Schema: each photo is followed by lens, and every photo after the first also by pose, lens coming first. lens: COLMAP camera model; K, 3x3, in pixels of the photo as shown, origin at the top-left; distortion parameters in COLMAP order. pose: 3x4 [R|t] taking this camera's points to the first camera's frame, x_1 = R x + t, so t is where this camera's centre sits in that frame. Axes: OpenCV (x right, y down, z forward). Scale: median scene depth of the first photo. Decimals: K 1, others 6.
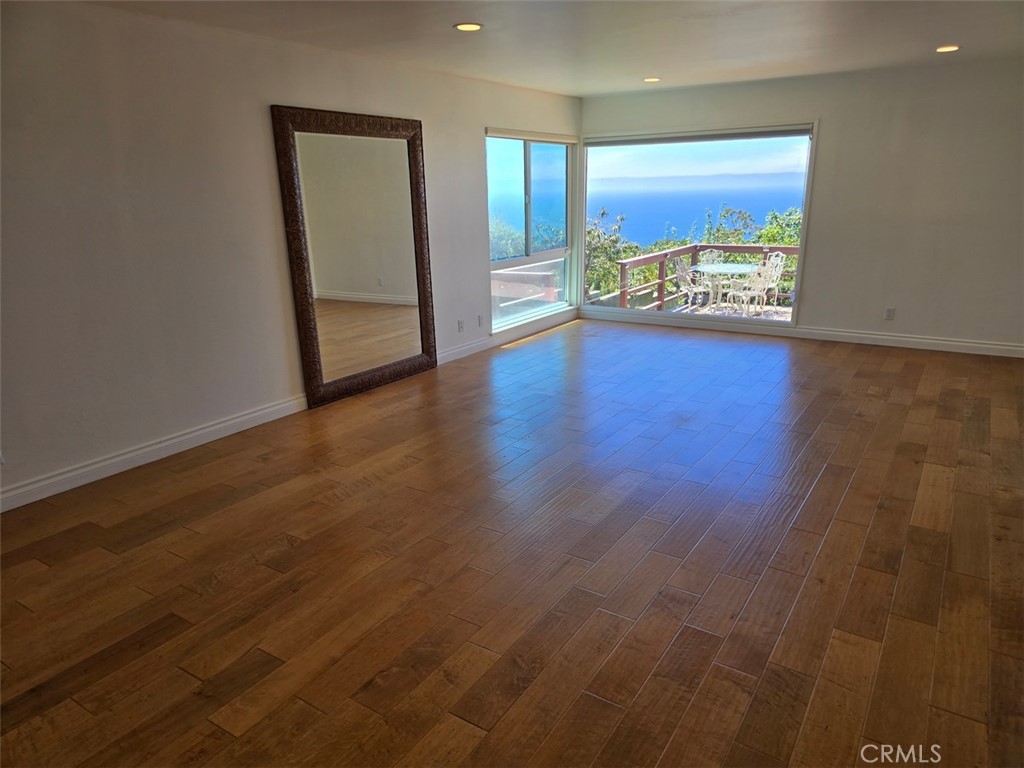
lens RADIAL K [[691.2, 0, 508.6], [0, 691.2, 390.8], [0, 0, 1]] dist [0.057432, -0.050675]
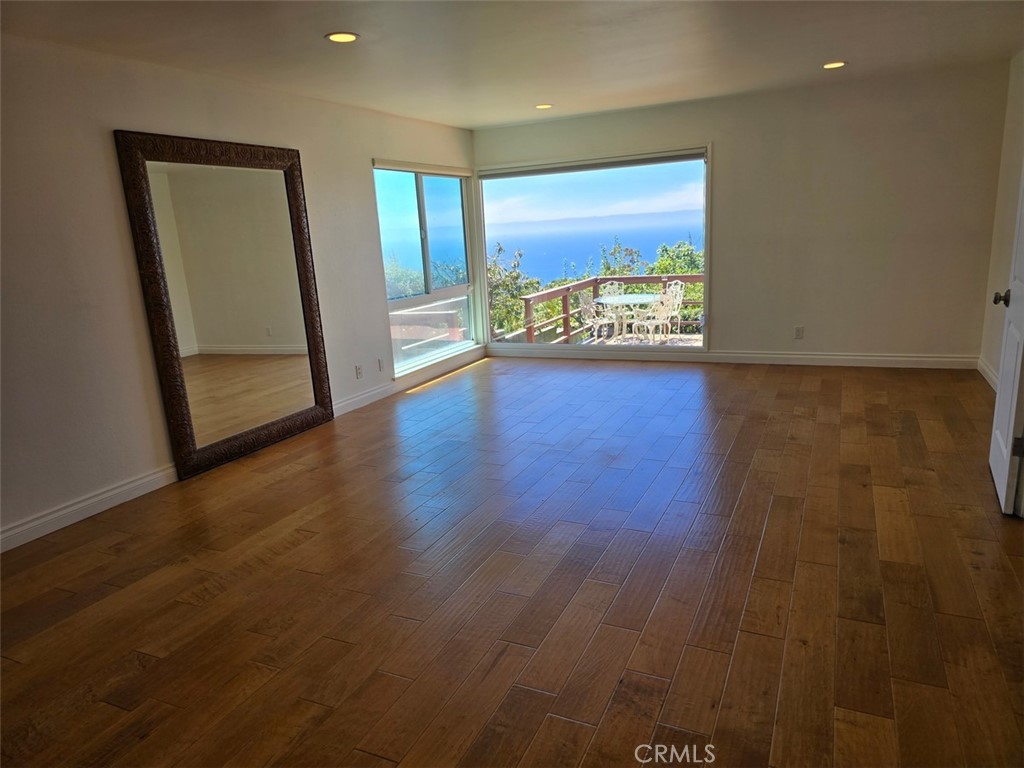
lens RADIAL K [[691.2, 0, 506.4], [0, 691.2, 388.3], [0, 0, 1]] dist [0.057432, -0.050675]
pose [[0.989074, -0.067859, 0.130877, 0.002239], [0.076237, 0.995277, -0.060094, -0.005161], [-0.126181, 0.069415, 0.989576, 0.112922]]
